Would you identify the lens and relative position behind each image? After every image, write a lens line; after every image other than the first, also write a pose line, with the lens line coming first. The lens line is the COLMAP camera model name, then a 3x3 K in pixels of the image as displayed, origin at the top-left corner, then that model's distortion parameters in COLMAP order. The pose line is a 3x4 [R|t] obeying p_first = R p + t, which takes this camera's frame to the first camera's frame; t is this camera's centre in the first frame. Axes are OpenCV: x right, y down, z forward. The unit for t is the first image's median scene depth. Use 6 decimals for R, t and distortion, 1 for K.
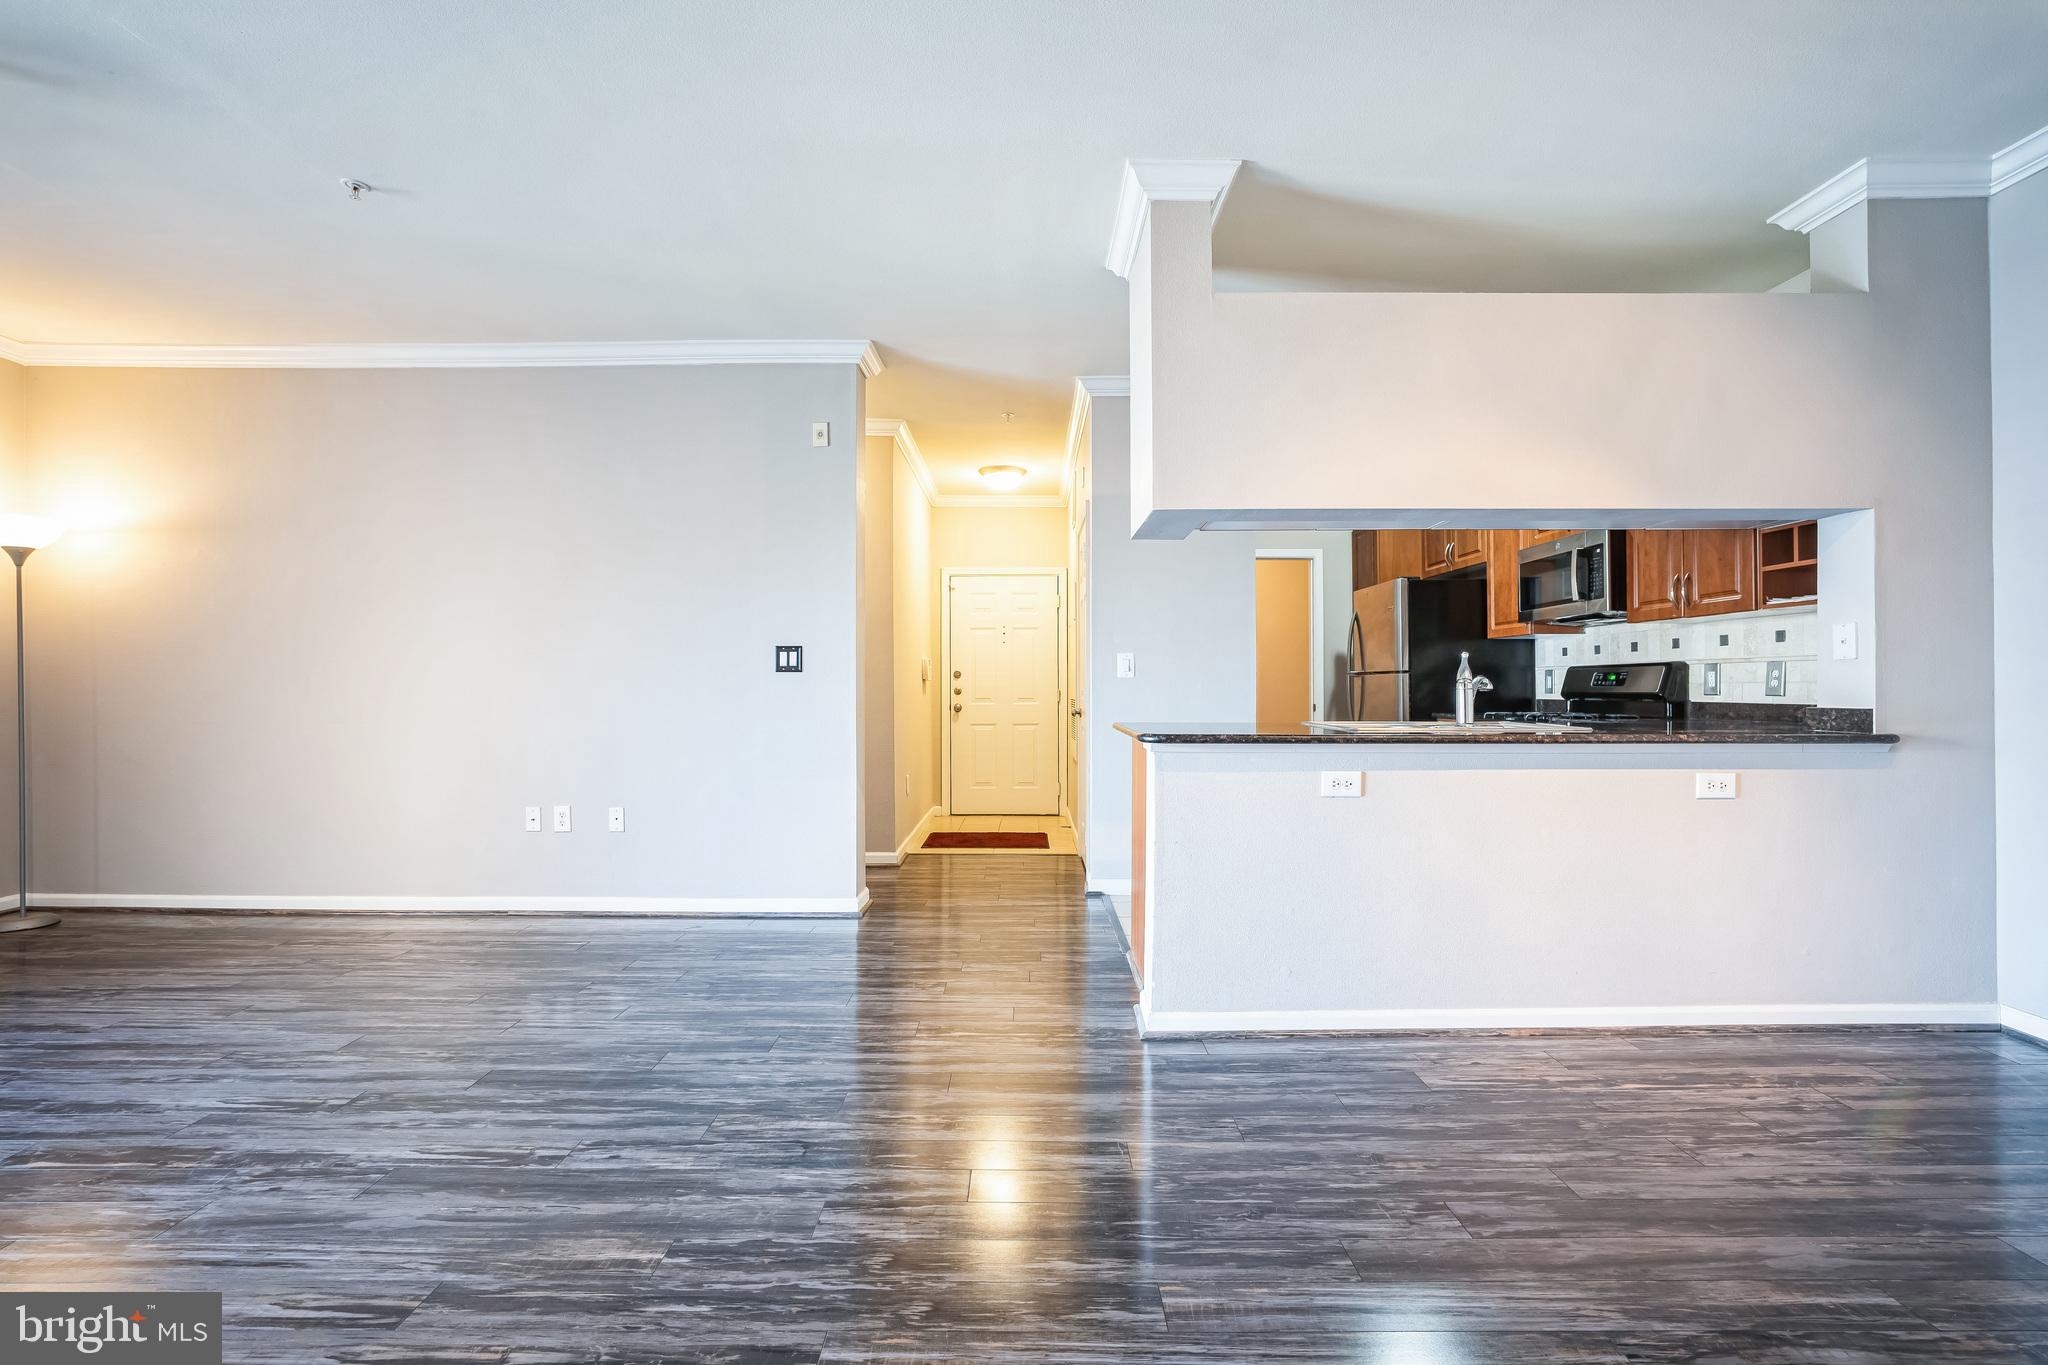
lens RADIAL K [[860.3, 0, 1015.9], [0, 860.3, 683.3], [0, 0, 1]] dist [-0.018564, 0.005547]
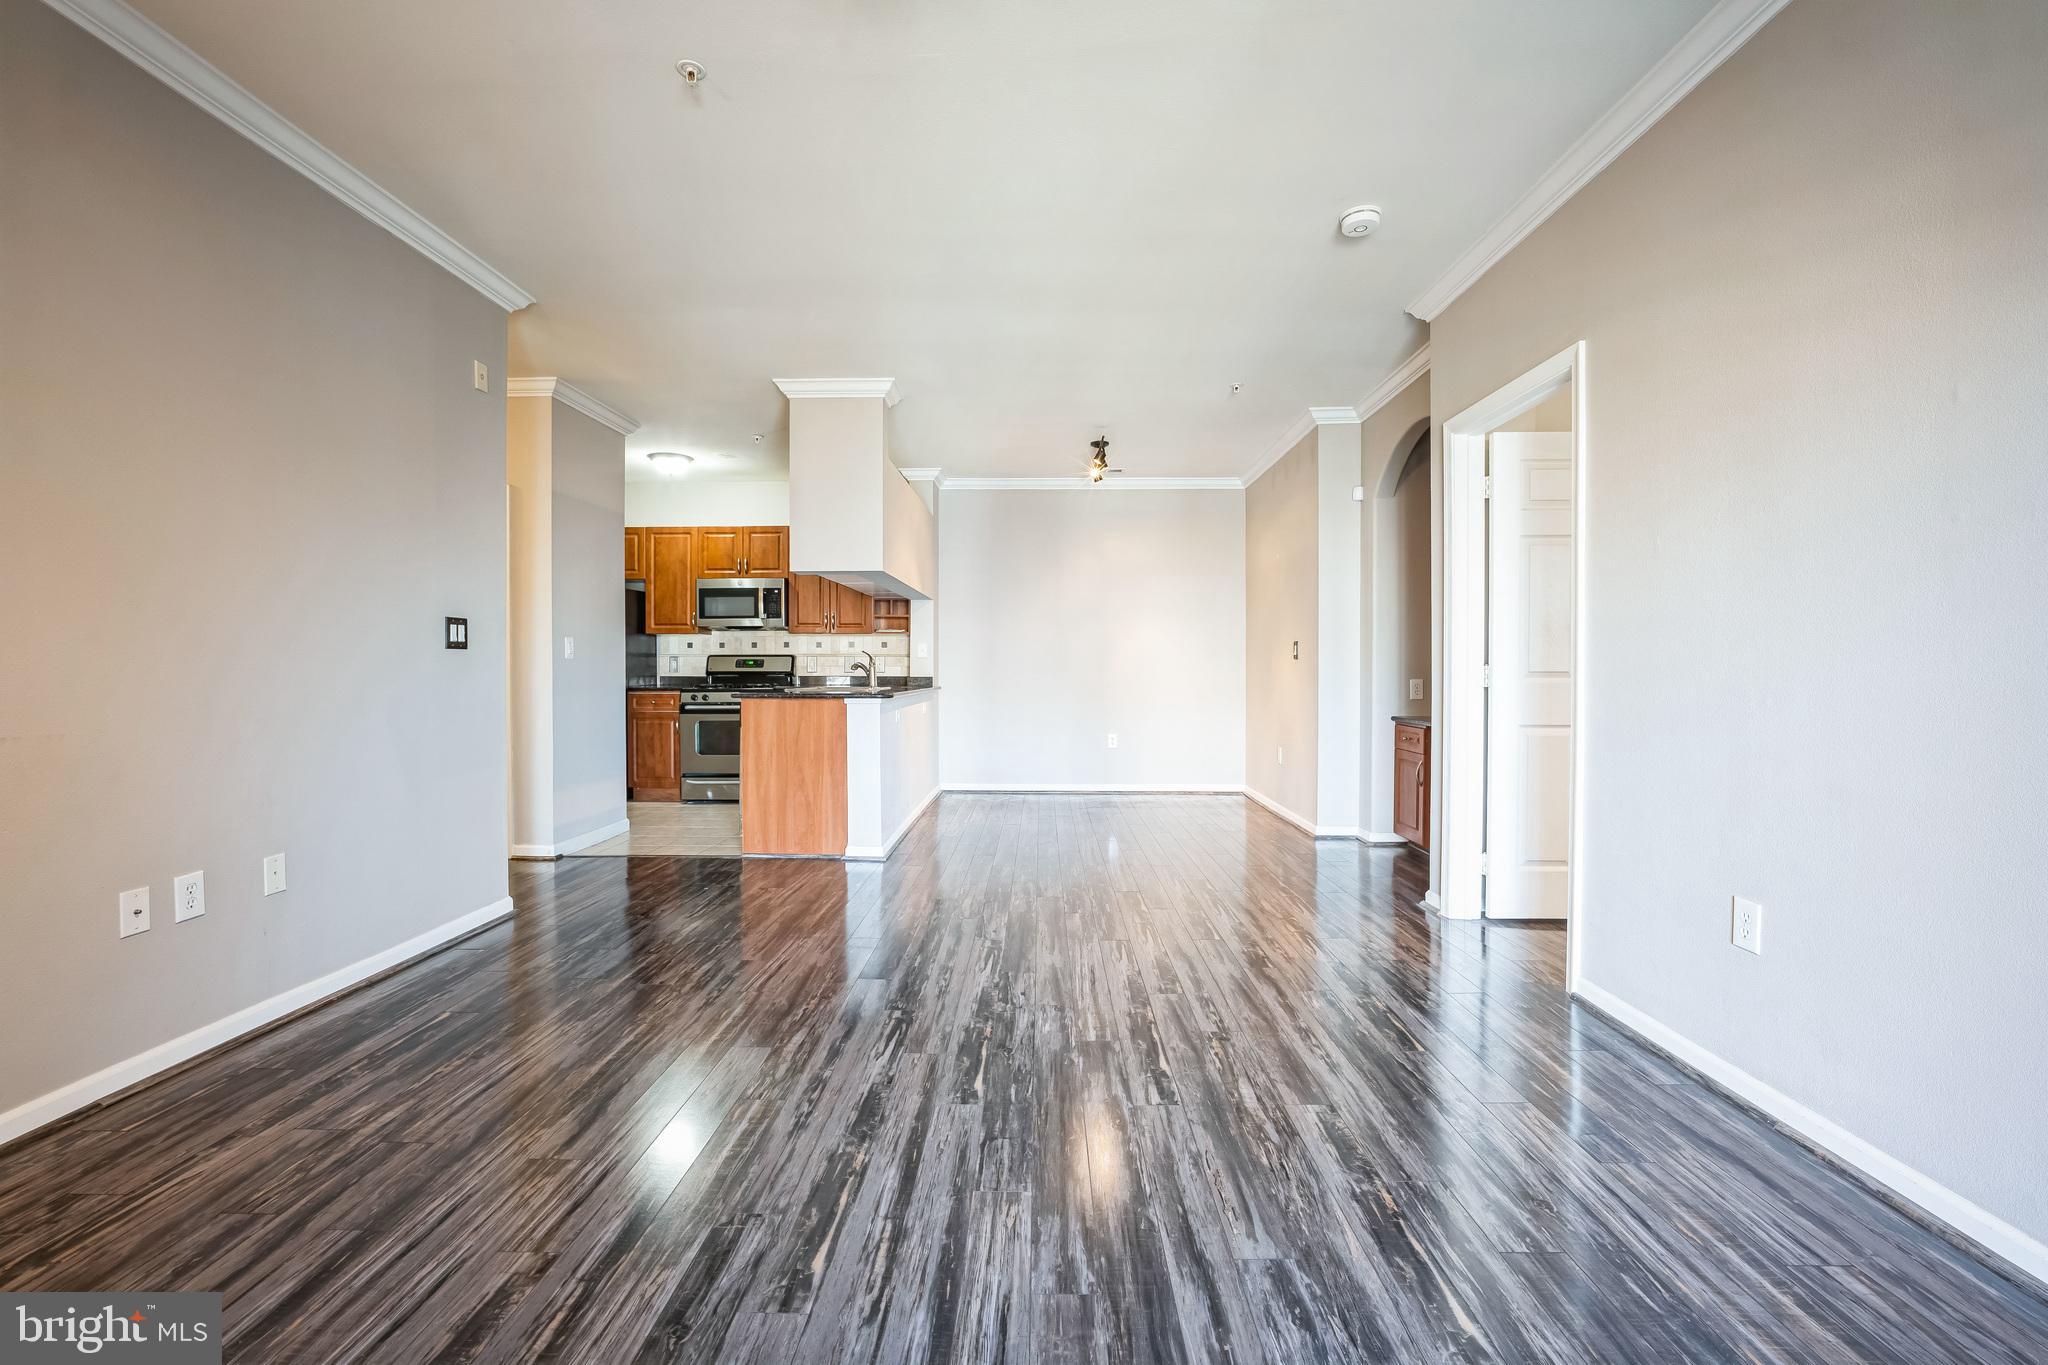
lens RADIAL K [[860.3, 0, 1023.9], [0, 860.3, 671.1], [0, 0, 1]] dist [-0.018564, 0.005547]
pose [[0.022463, -0.002691, 0.999744, -1.715292], [-0.008343, 0.999961, 0.002879, 0.001997], [-0.999713, -0.008405, 0.022440, 0.680298]]
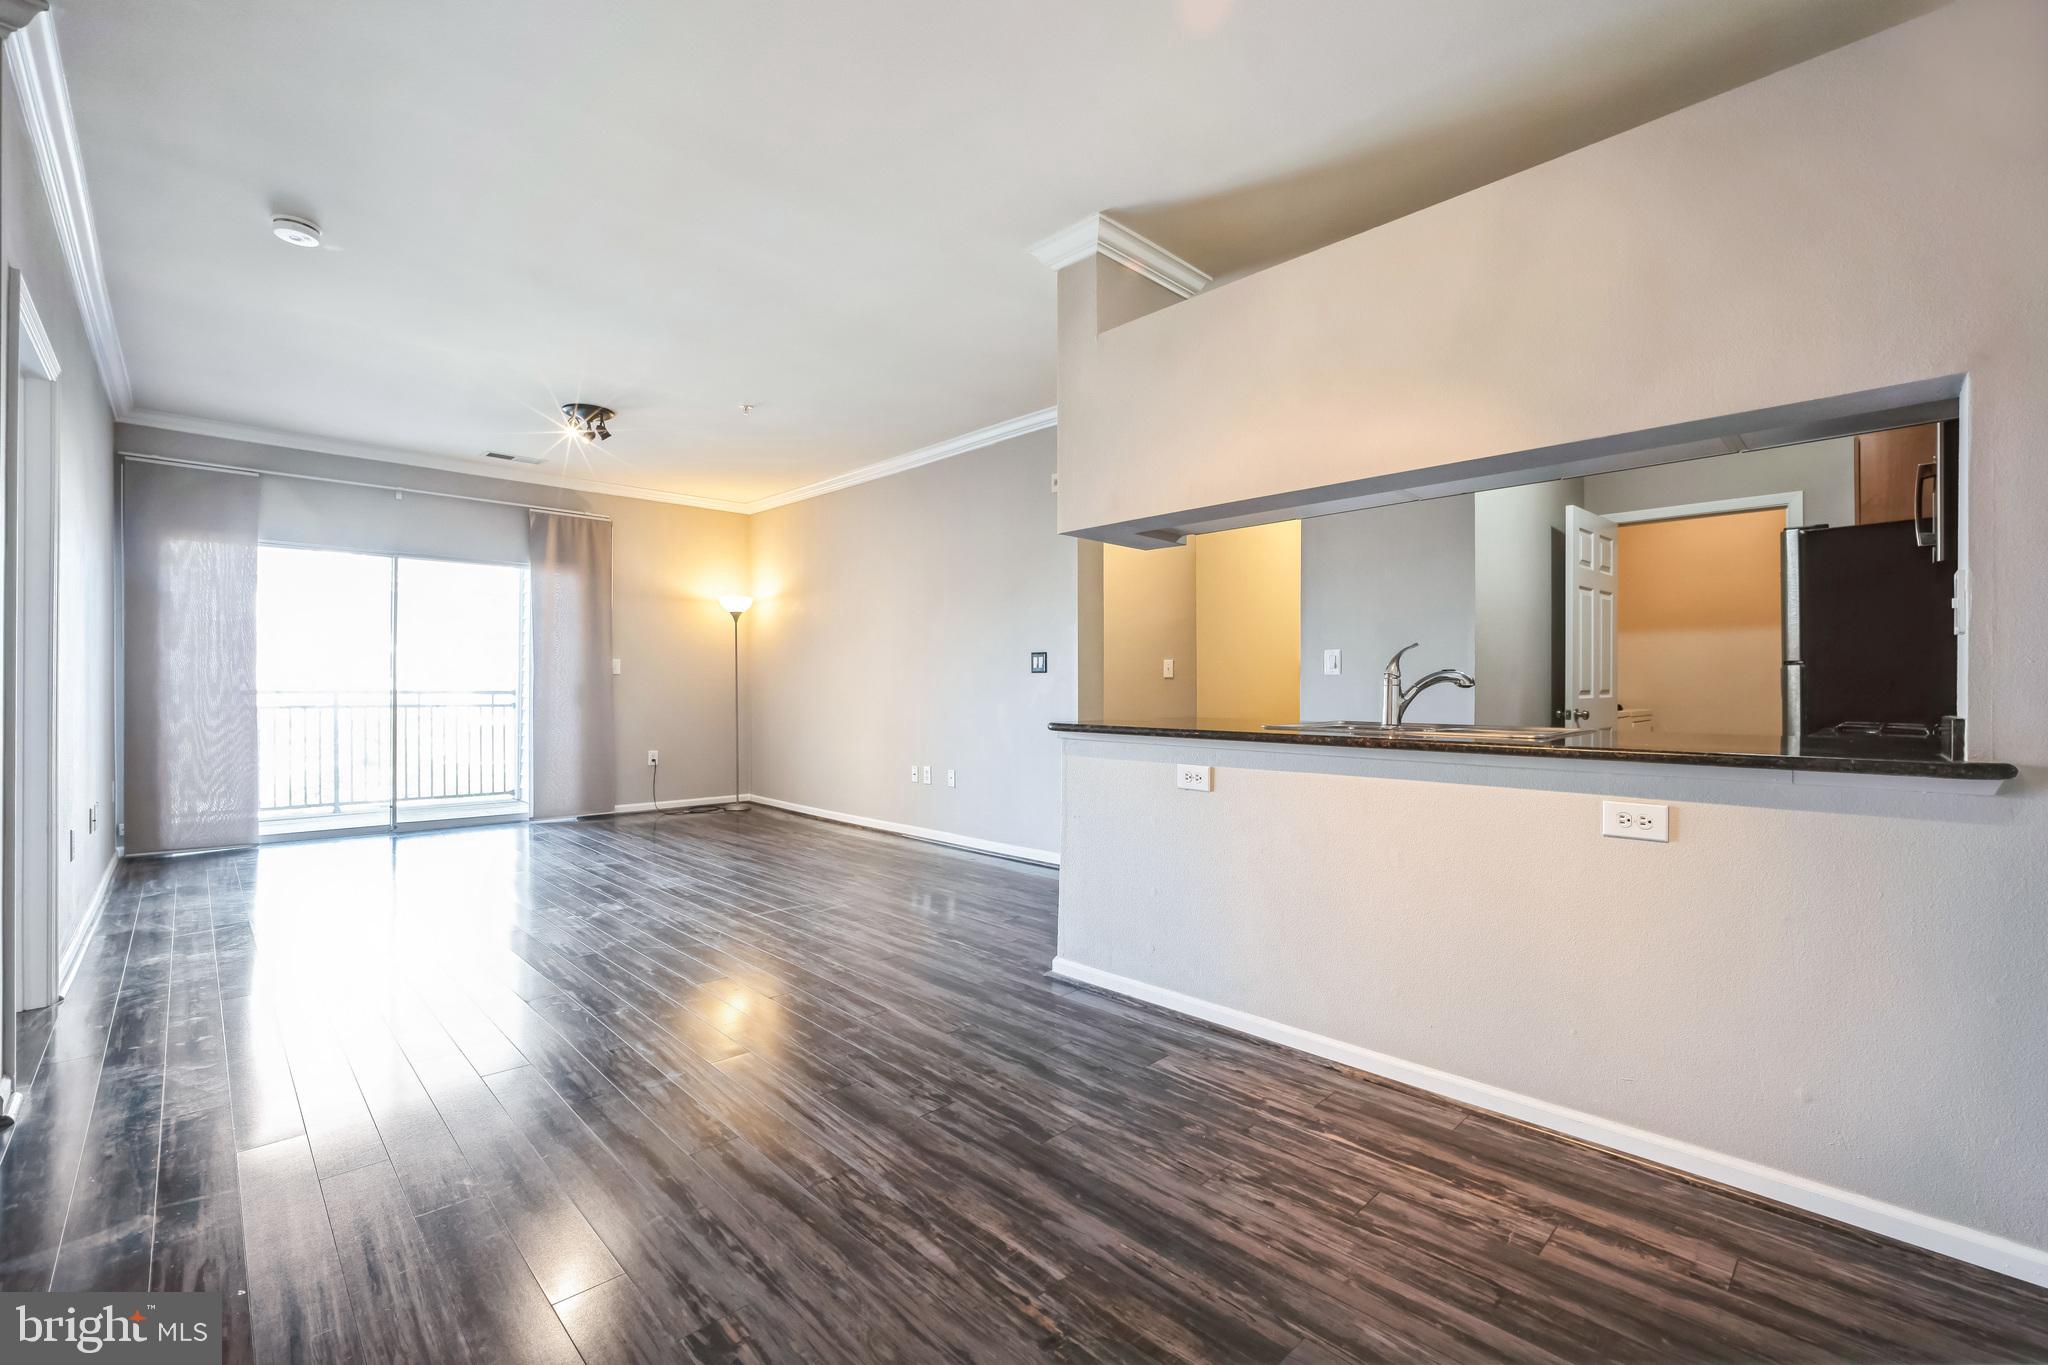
lens RADIAL K [[860.3, 0, 1028.5], [0, 860.3, 690.9], [0, 0, 1]] dist [-0.018564, 0.005547]
pose [[0.705431, 0.004946, -0.708761, 0.995606], [0.000286, 0.999974, 0.007263, 0.006998], [0.708779, -0.005326, 0.705411, 0.141354]]
